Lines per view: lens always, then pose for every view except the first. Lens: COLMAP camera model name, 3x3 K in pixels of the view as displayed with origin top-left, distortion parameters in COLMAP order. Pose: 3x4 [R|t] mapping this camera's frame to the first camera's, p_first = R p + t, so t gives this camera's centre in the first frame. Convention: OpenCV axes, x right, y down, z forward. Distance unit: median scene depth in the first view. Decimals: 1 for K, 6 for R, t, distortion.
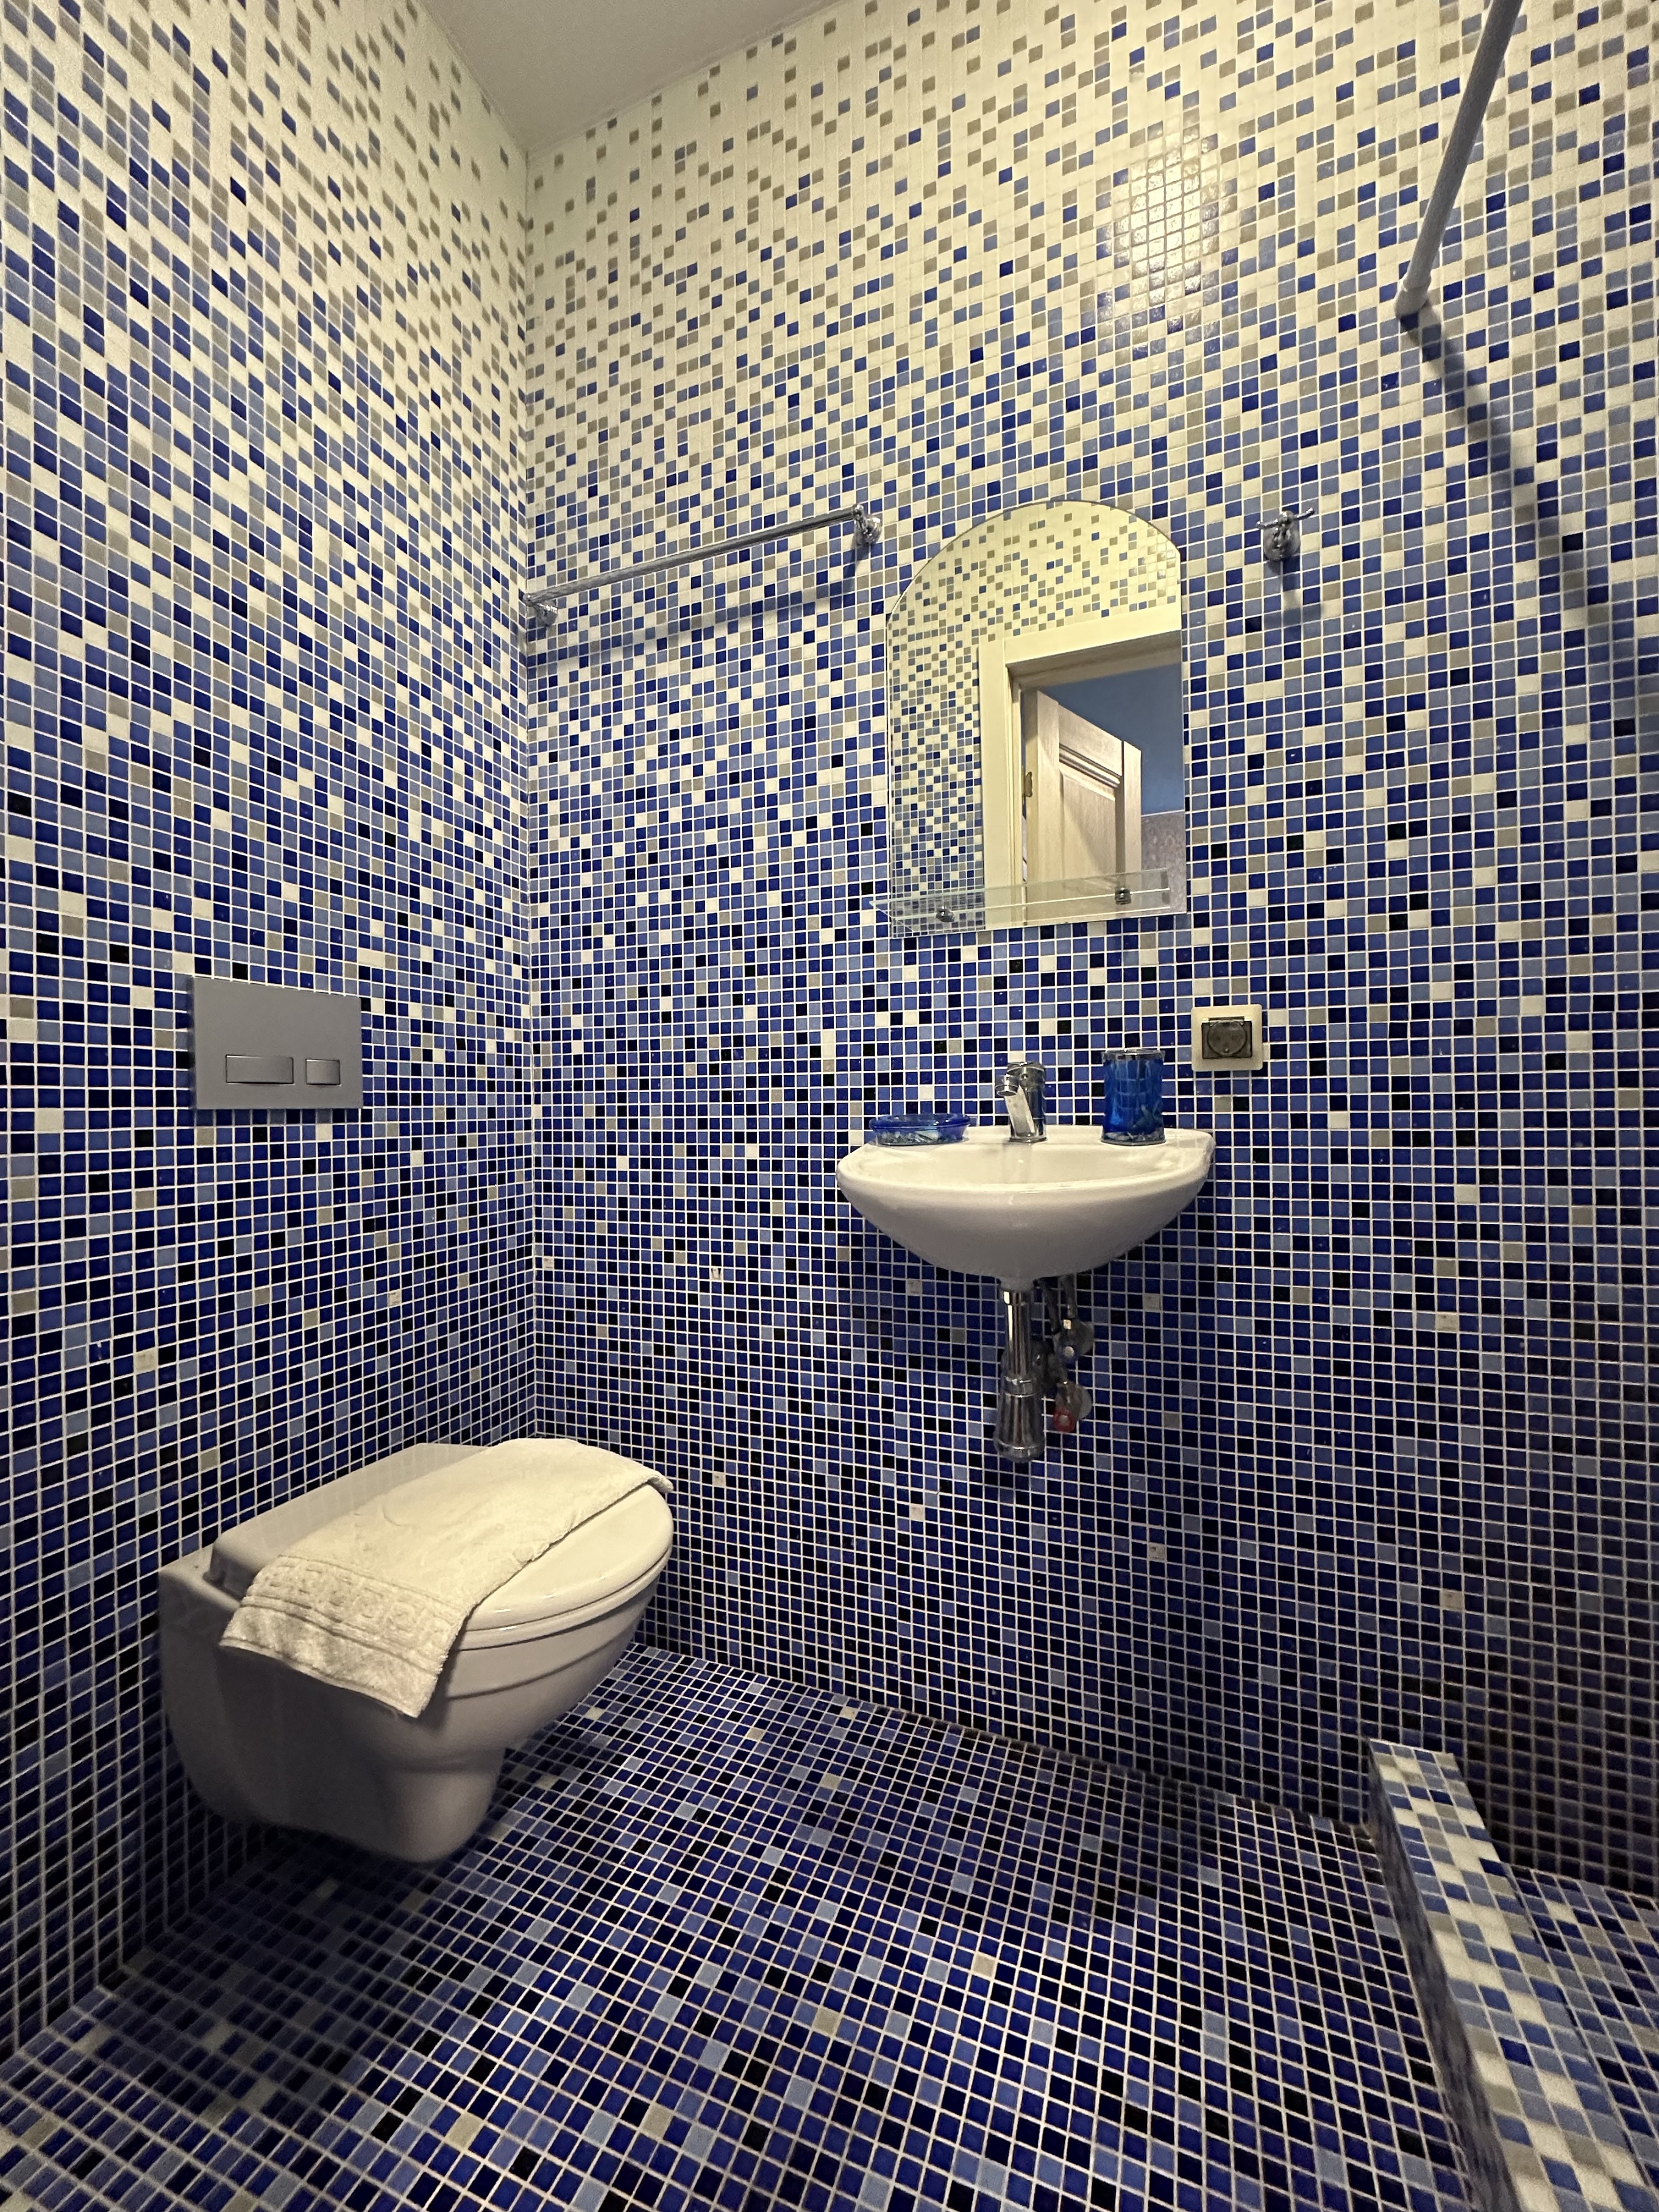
lens RADIAL K [[877.1, 0, 829.5], [0, 877.1, 1106.0], [0, 0, 1]] dist [-0.004061, 0.000575]
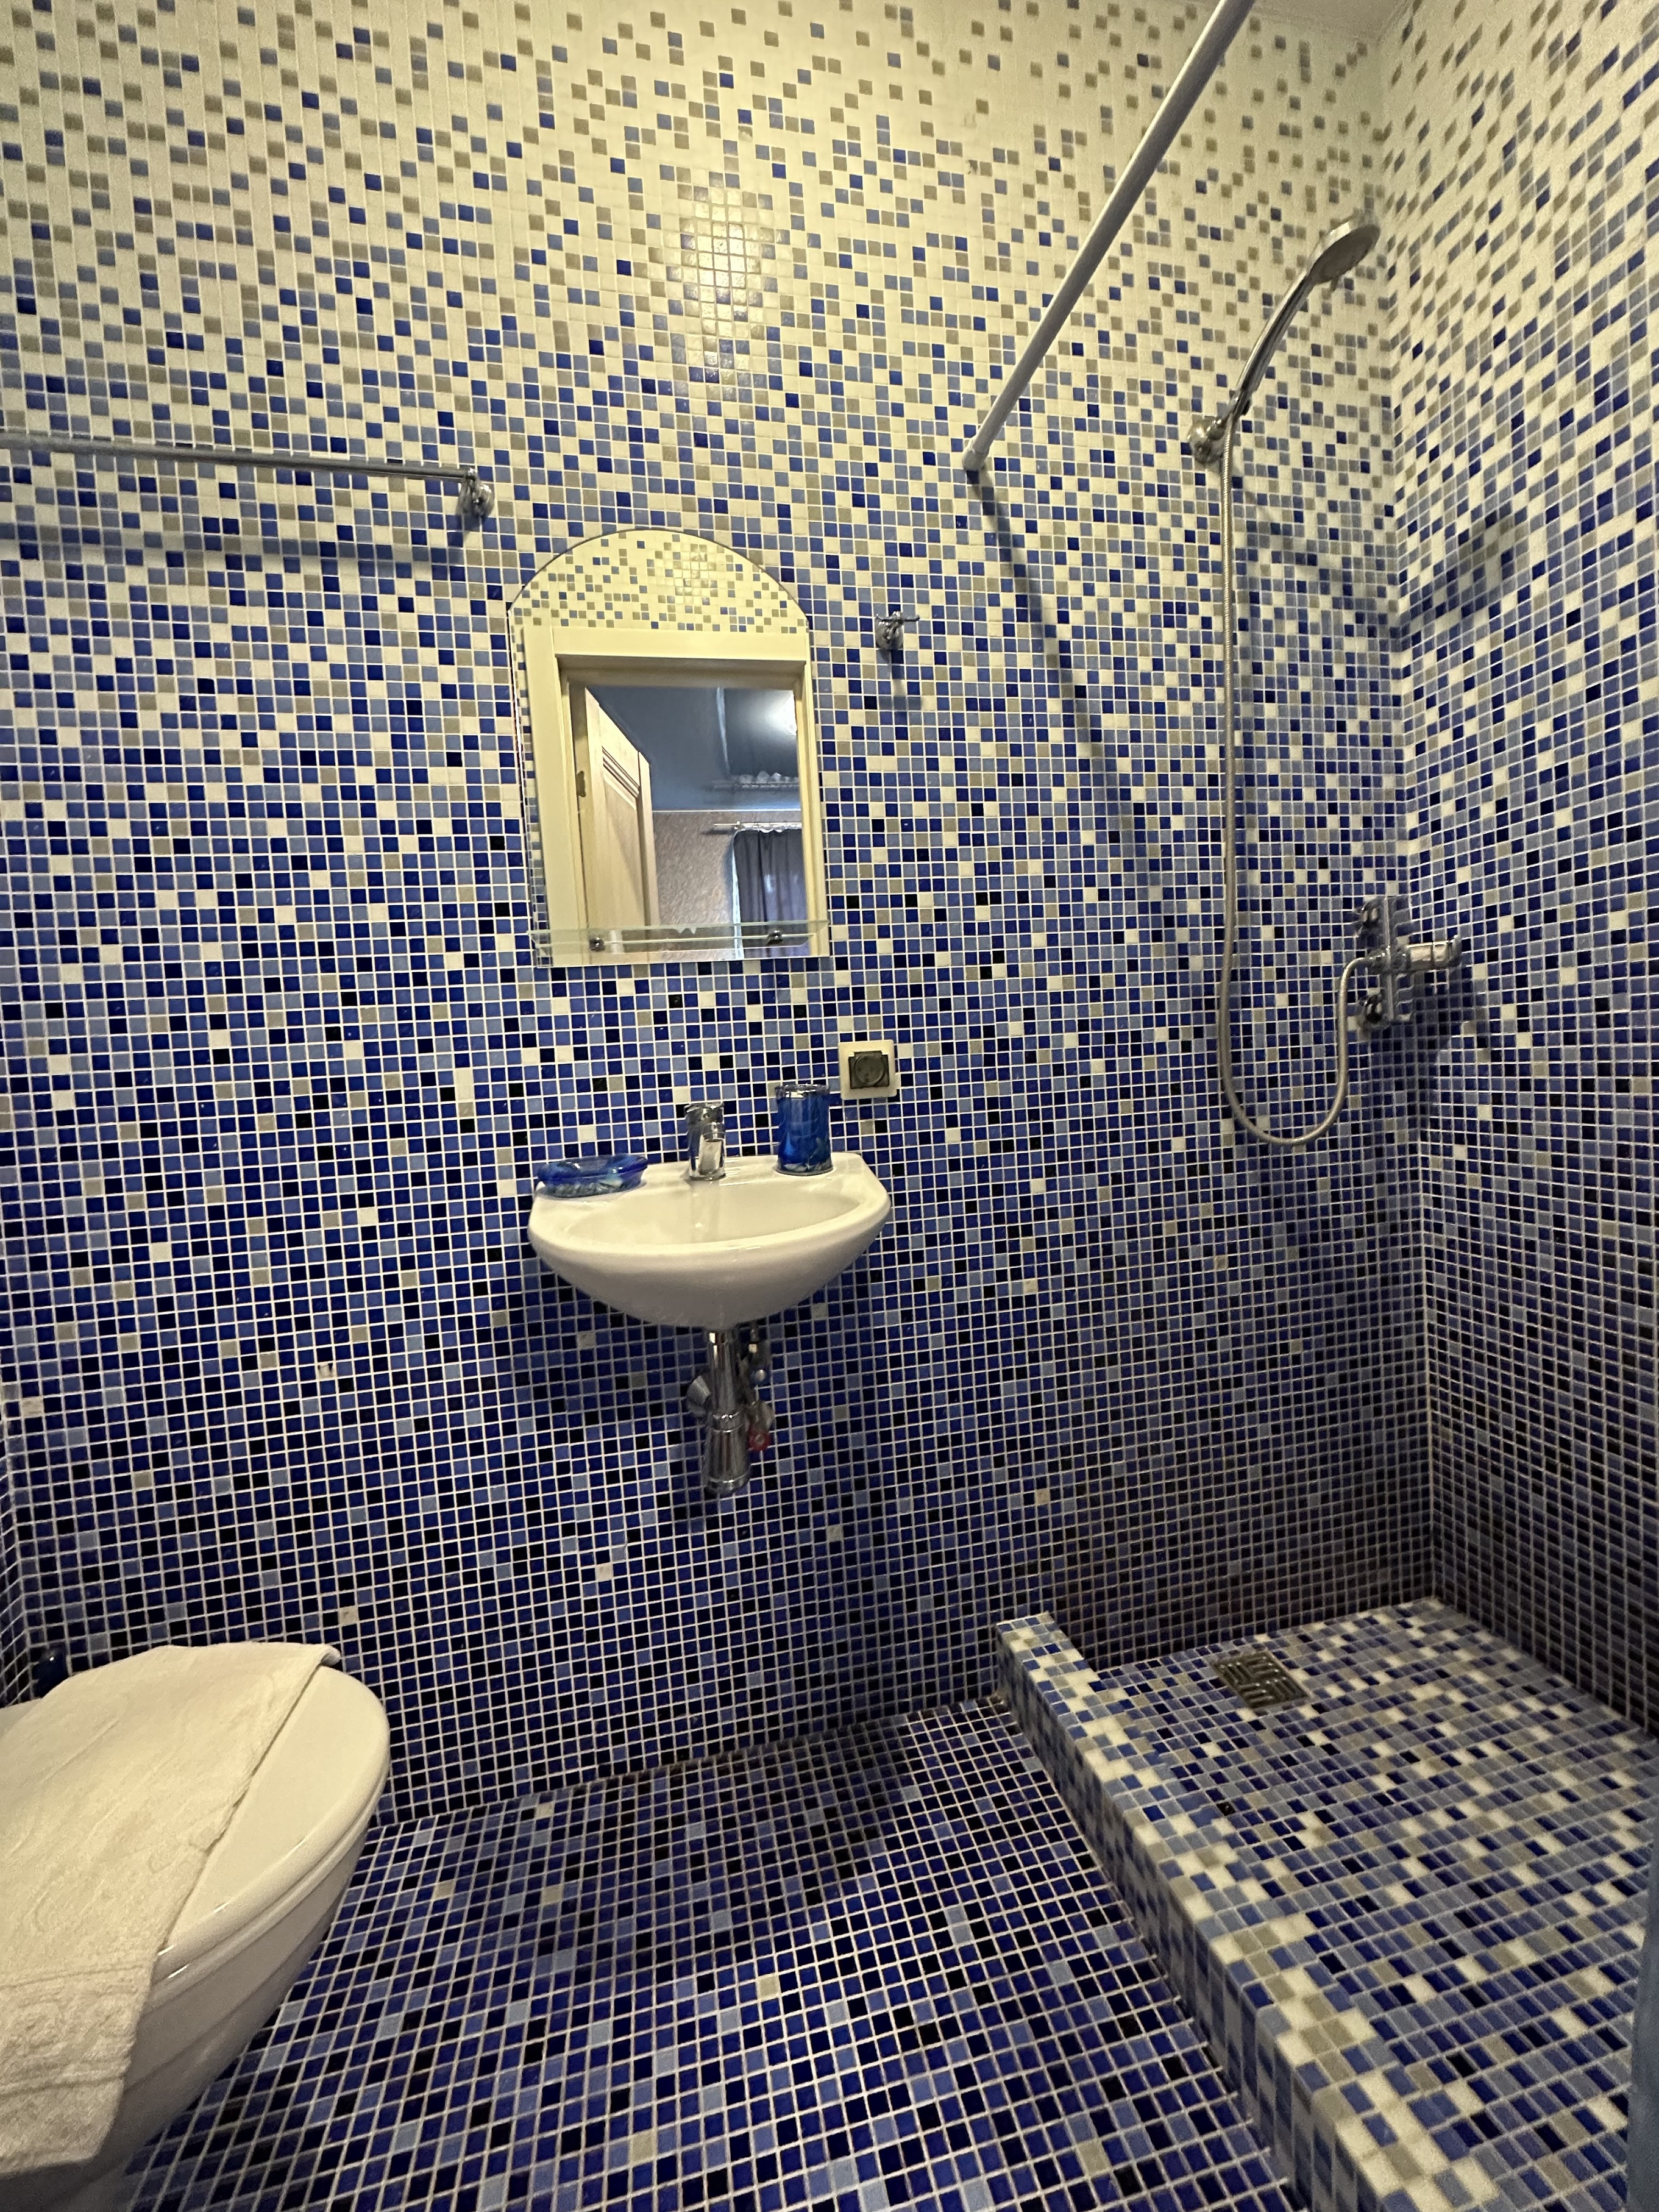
lens RADIAL K [[877.1, 0, 829.5], [0, 877.1, 1106.0], [0, 0, 1]] dist [-0.004061, 0.000575]
pose [[0.833463, -0.066344, 0.548578, -0.183274], [0.052054, 0.997778, 0.041583, -0.068990], [-0.550118, -0.006103, 0.835064, 0.070231]]
